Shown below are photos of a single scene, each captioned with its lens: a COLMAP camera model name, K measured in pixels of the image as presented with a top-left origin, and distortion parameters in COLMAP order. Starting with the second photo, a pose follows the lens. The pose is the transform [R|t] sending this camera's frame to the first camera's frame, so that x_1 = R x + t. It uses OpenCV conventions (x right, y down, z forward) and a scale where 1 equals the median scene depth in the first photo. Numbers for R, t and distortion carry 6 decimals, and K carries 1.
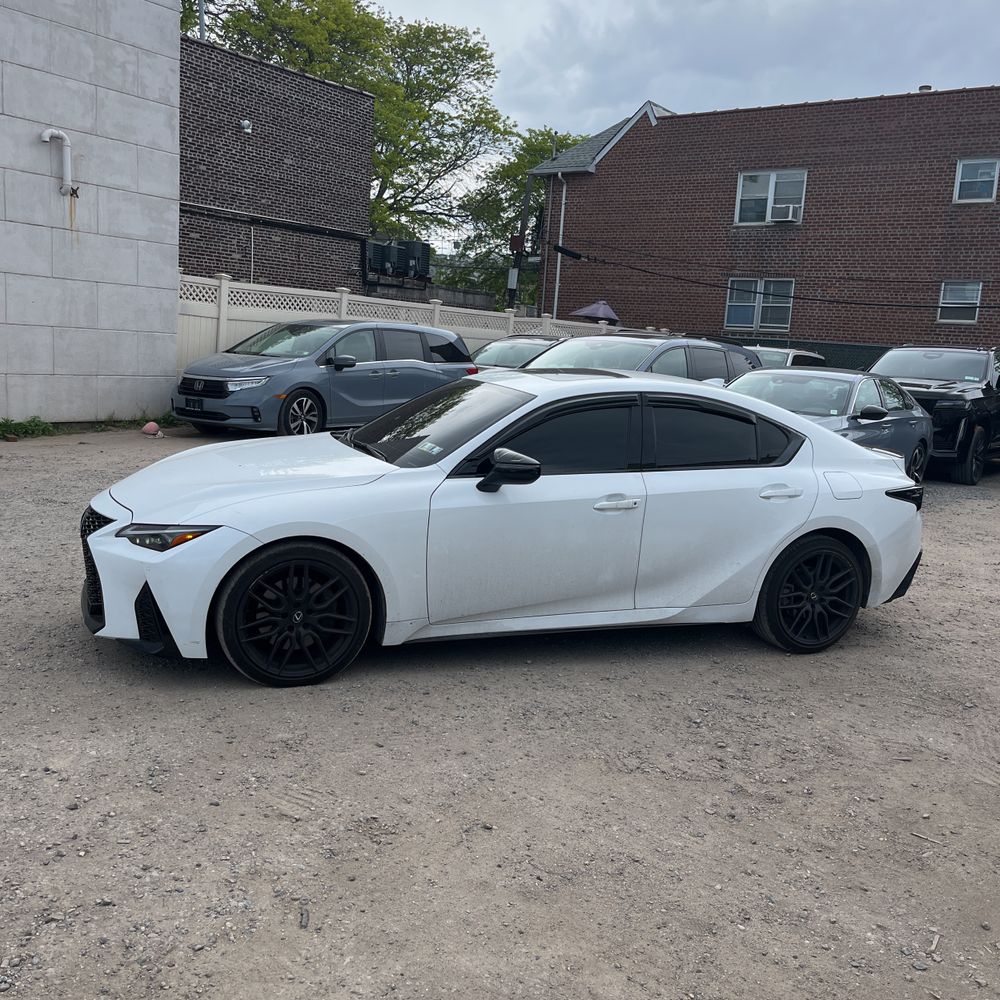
lens RADIAL K [[1015.0, 0, 505.4], [0, 1015.0, 525.1], [0, 0, 1]] dist [0.078052, -0.112221]
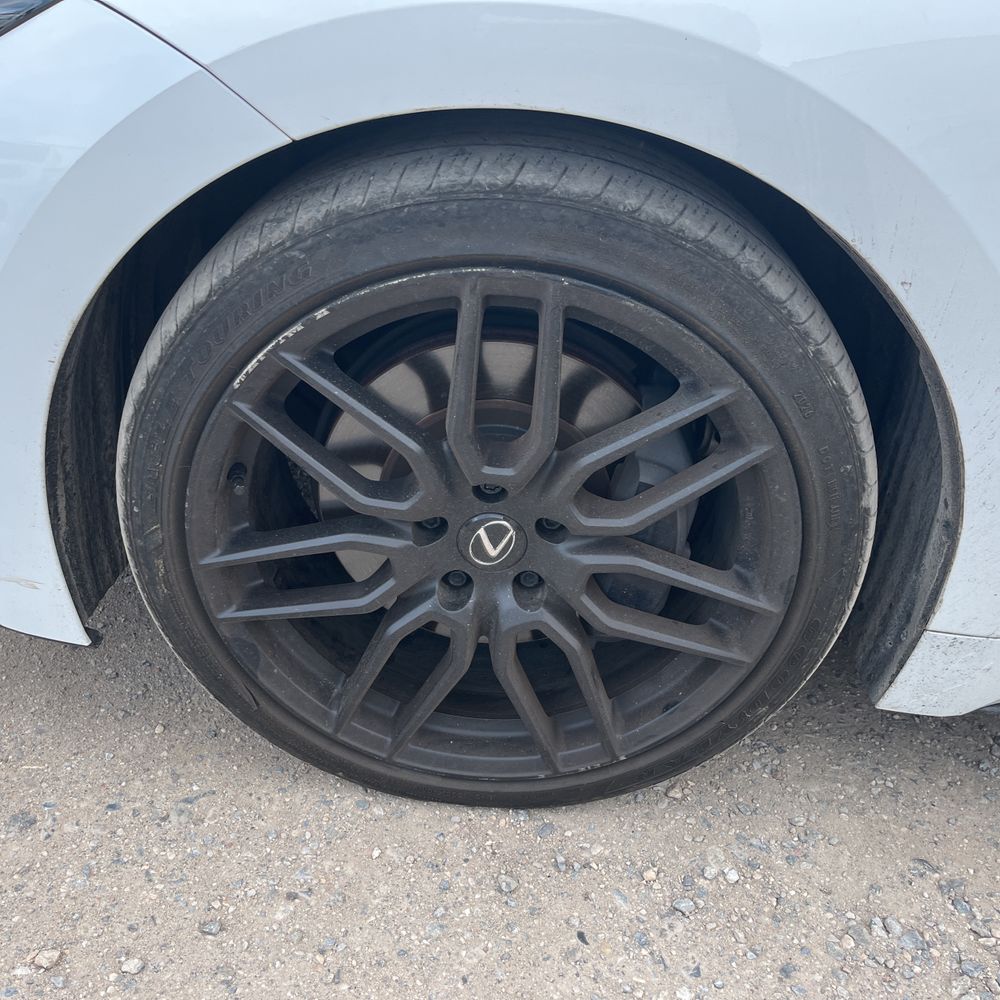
lens RADIAL K [[1009.2, 0, 493.9], [0, 1009.2, 510.6], [0, 0, 1]] dist [0.038952, -0.025738]
pose [[0.907979, 0.233365, -0.348015, -0.044869], [-0.097496, 0.925422, 0.366180, 0.003365], [0.407515, -0.298554, 0.863016, 0.275066]]
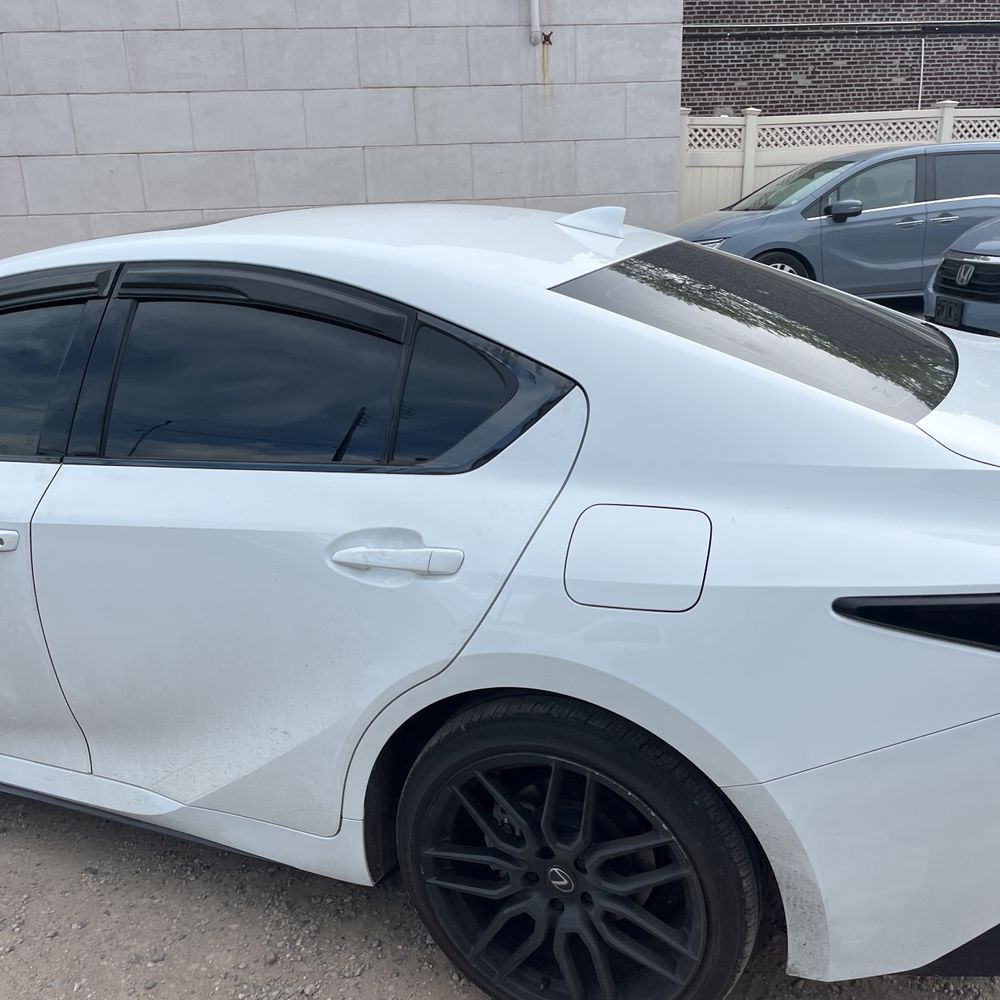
lens RADIAL K [[1010.2, 0, 500.0], [0, 1010.2, 500.0], [0, 0, 1]] dist [0.047195, -0.033809]
pose [[0.694740, 0.124142, -0.708467, 0.208278], [-0.047264, 0.990743, 0.127255, -0.037282], [0.717706, -0.054924, 0.694177, 0.318313]]
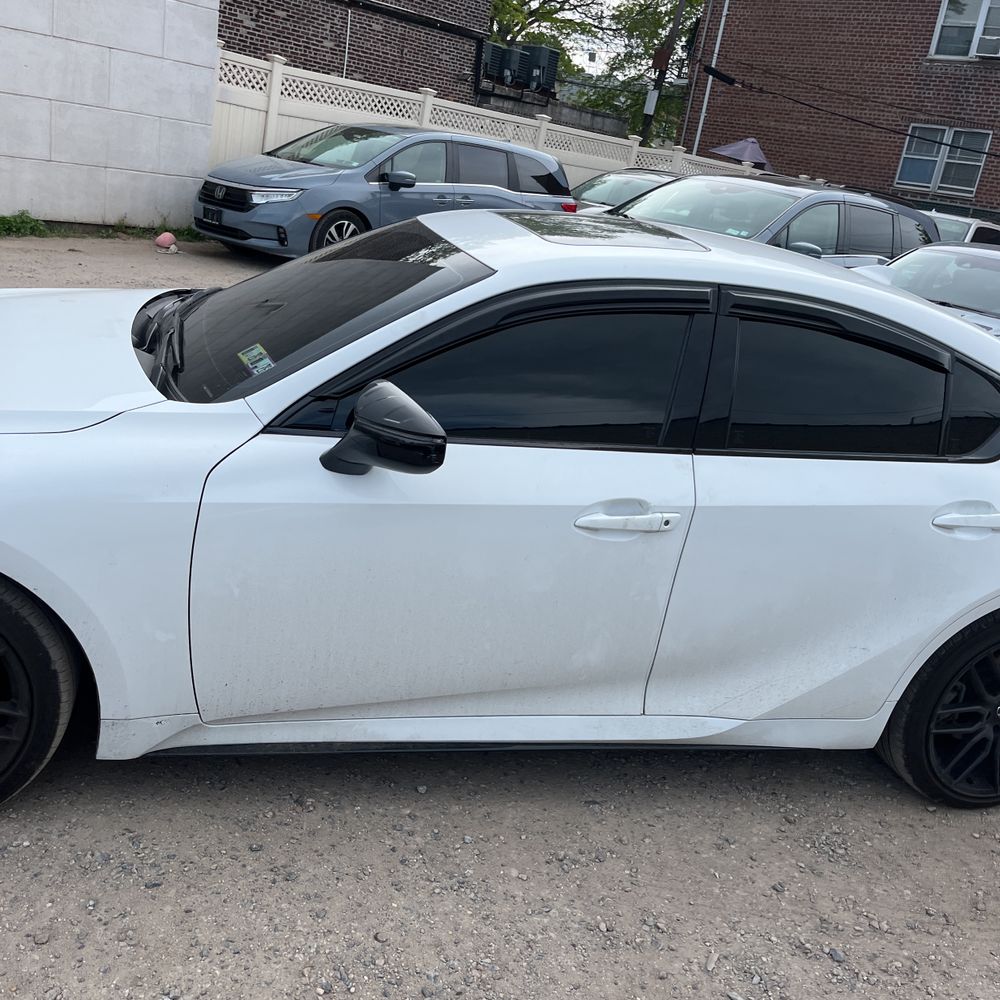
lens RADIAL K [[1009.2, 0, 493.9], [0, 1009.2, 510.6], [0, 0, 1]] dist [0.038952, -0.025738]
pose [[0.984772, 0.133815, -0.110987, 0.036939], [-0.116563, 0.981858, 0.149562, -0.032934], [0.128987, -0.134347, 0.982504, 0.193184]]
